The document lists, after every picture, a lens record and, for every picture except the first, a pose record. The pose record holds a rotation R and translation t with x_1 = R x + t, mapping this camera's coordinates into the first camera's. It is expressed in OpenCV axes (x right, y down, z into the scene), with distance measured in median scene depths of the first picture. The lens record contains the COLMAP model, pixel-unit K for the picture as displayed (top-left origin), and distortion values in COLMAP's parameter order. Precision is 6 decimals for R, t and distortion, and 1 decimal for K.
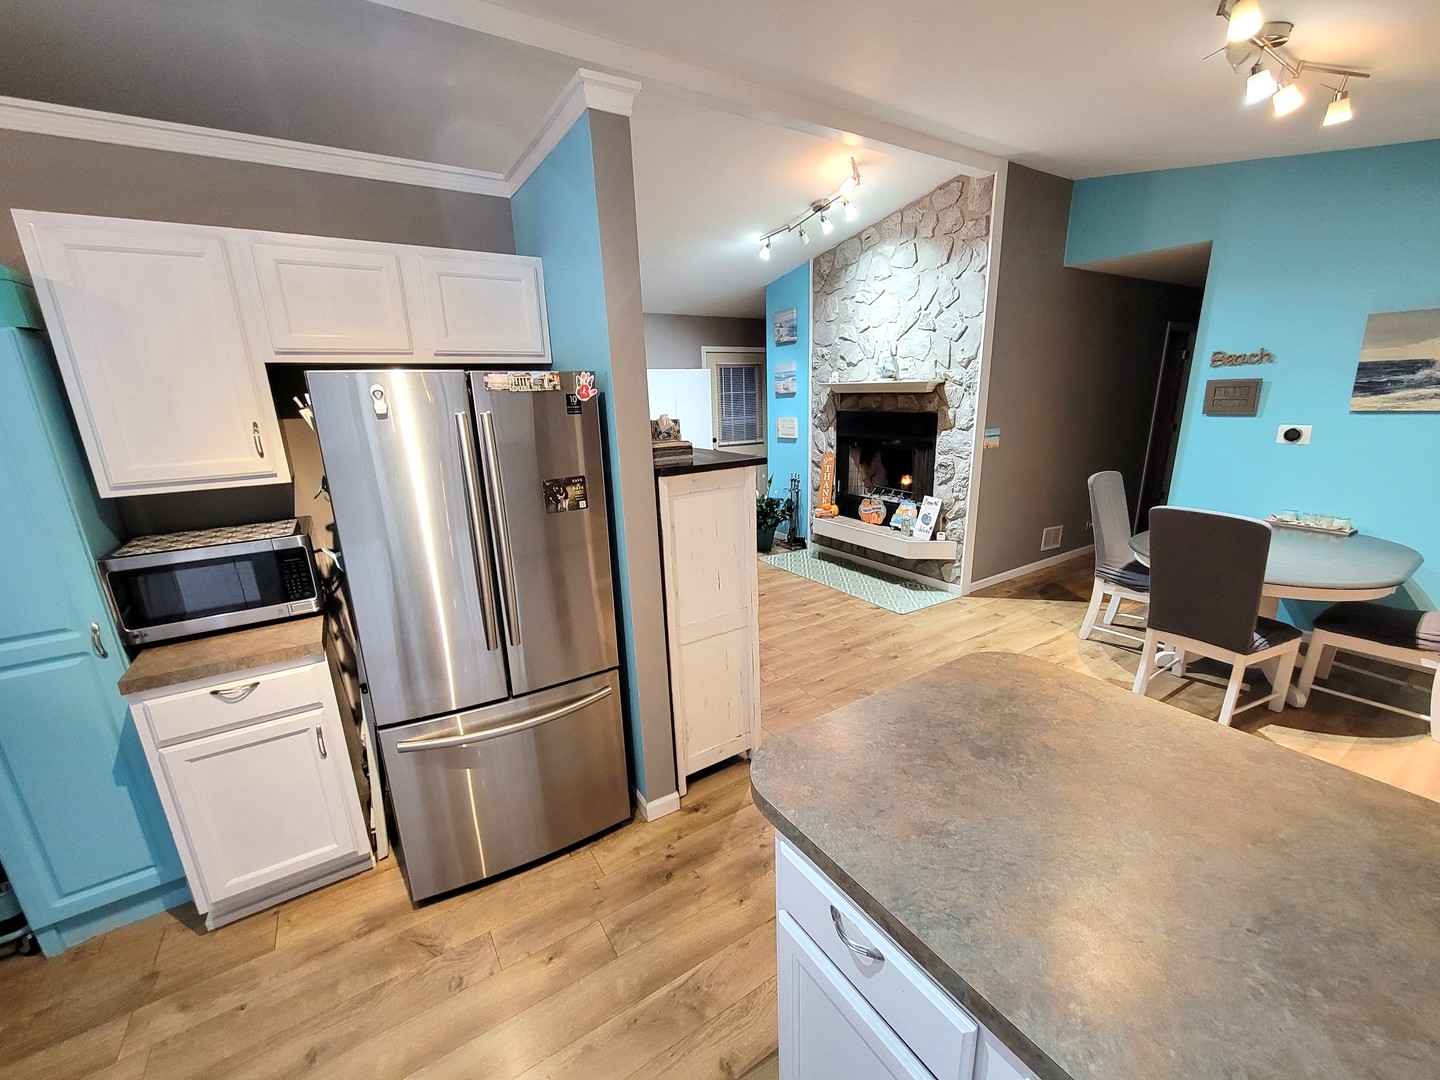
lens RADIAL K [[589.9, 0, 731.2], [0, 589.9, 551.8], [0, 0, 1]] dist [0.000061, -0.000438]
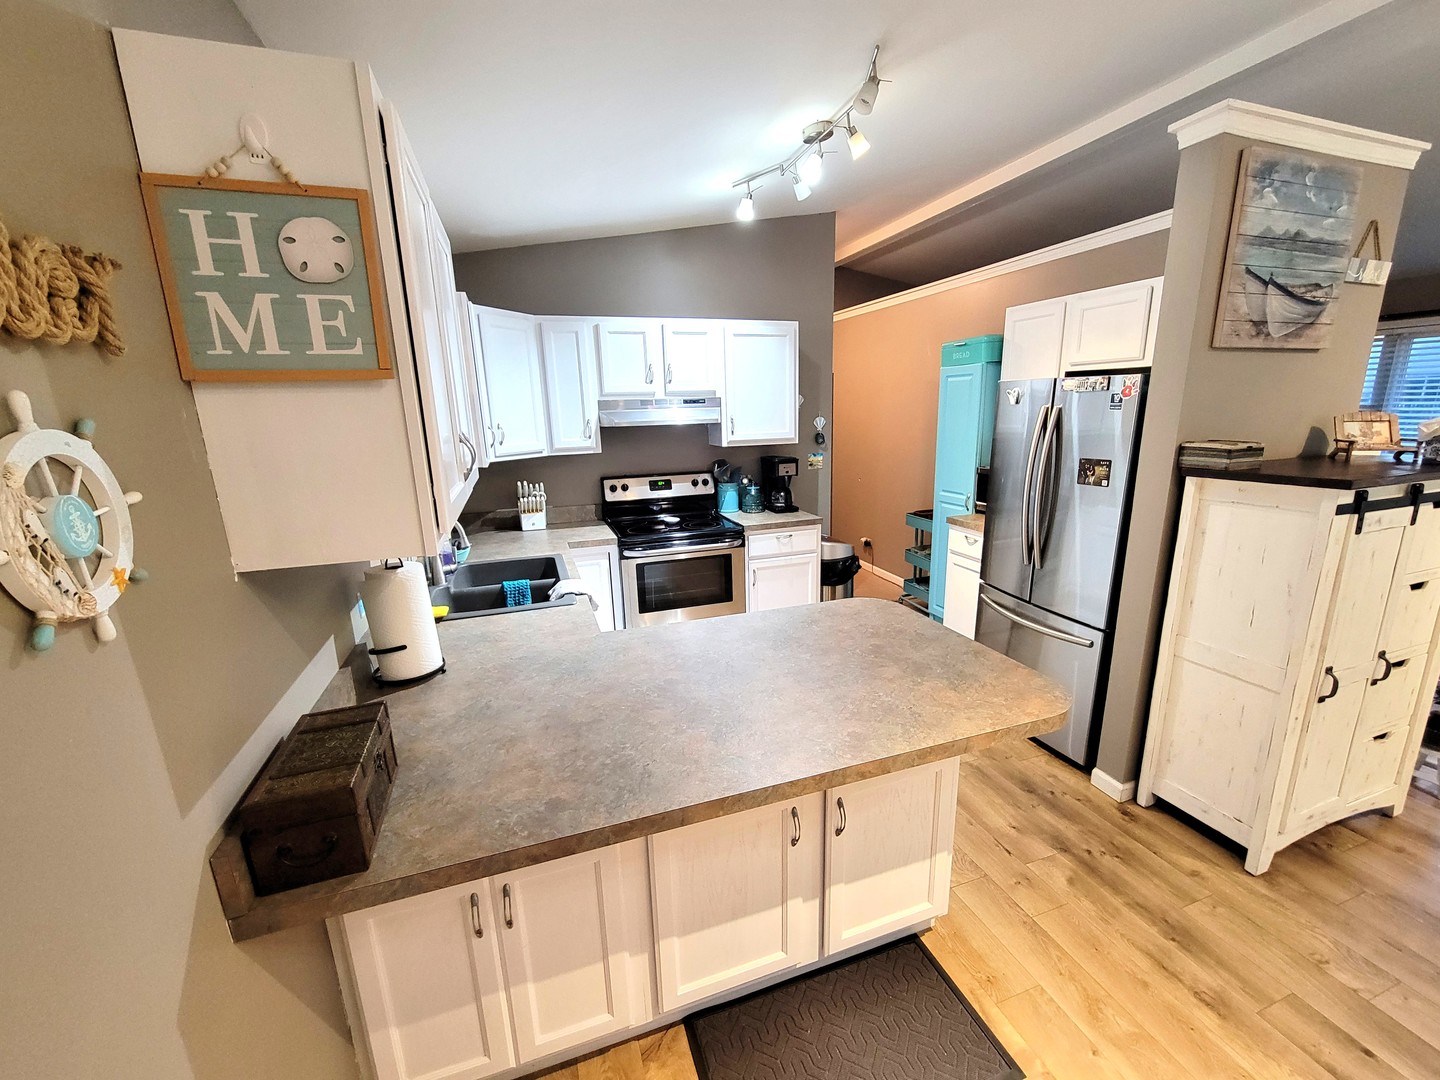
lens RADIAL K [[587.6, 0, 729.2], [0, 587.6, 550.4], [0, 0, 1]] dist [-0.002543, -0.000927]
pose [[-0.240948, 0.263990, -0.933945, 0.461413], [-0.227595, 0.920094, 0.318792, -0.067444], [0.943475, 0.289373, -0.161612, 0.206526]]
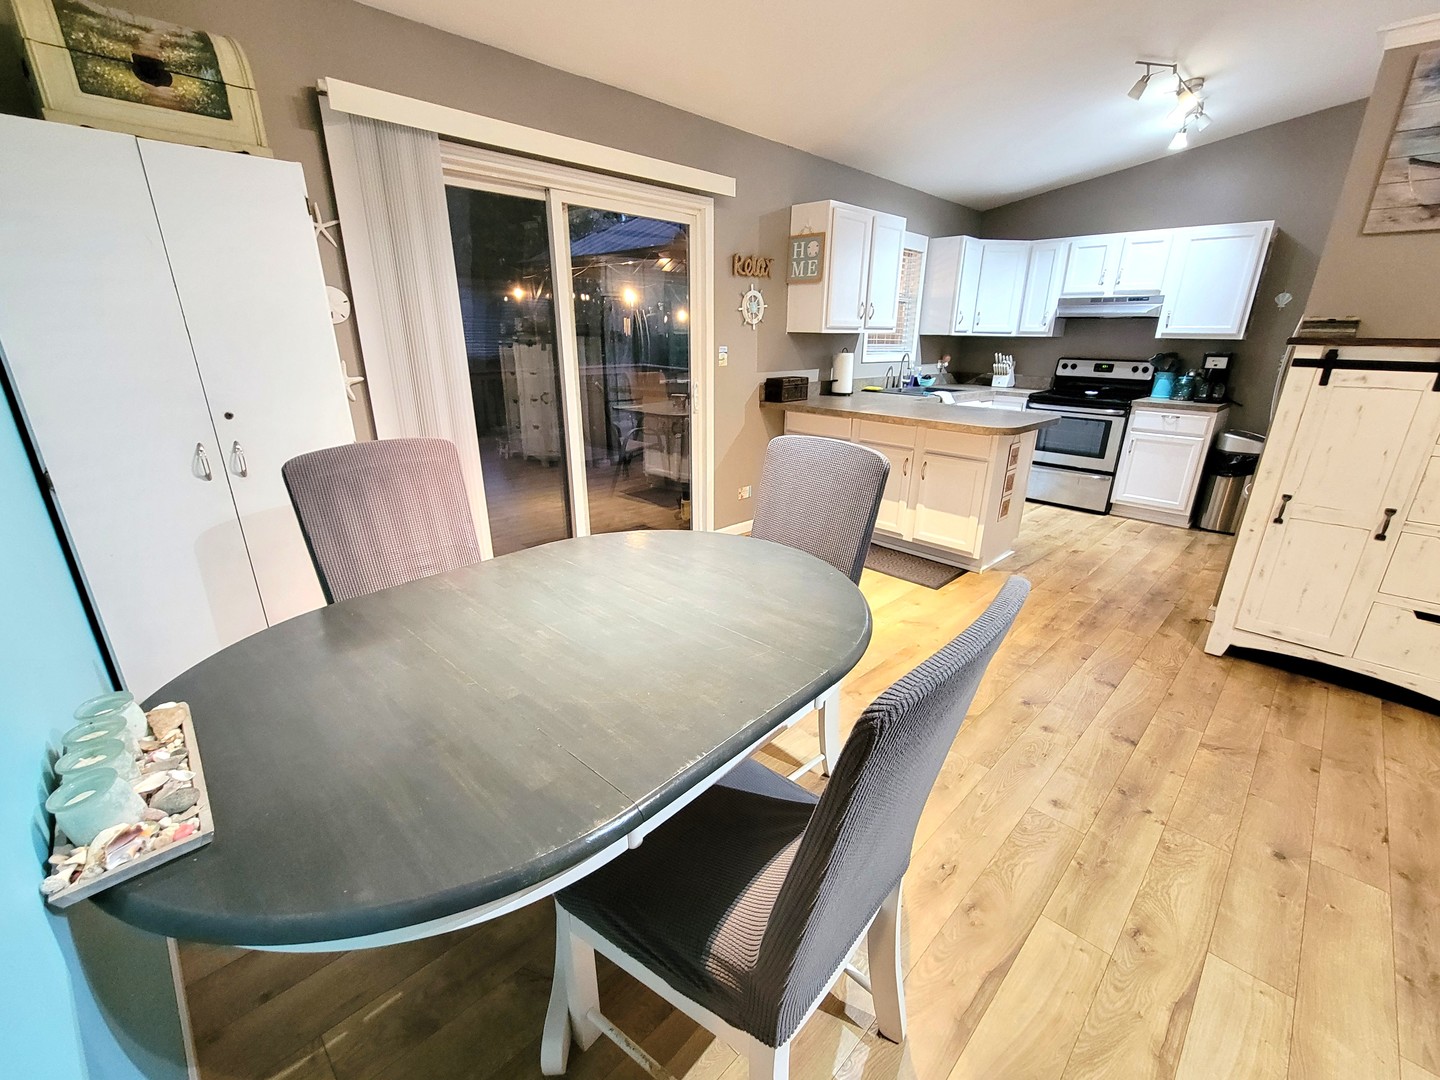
lens RADIAL K [[614.7, 0, 732.1], [0, 614.7, 552.4], [0, 0, 1]] dist [-0.001492, 0.000045]
pose [[-0.977338, 0.084747, -0.193980, 0.593537], [-0.043172, 0.817306, 0.574584, -0.205601], [0.207235, 0.569938, -0.795125, 0.901257]]
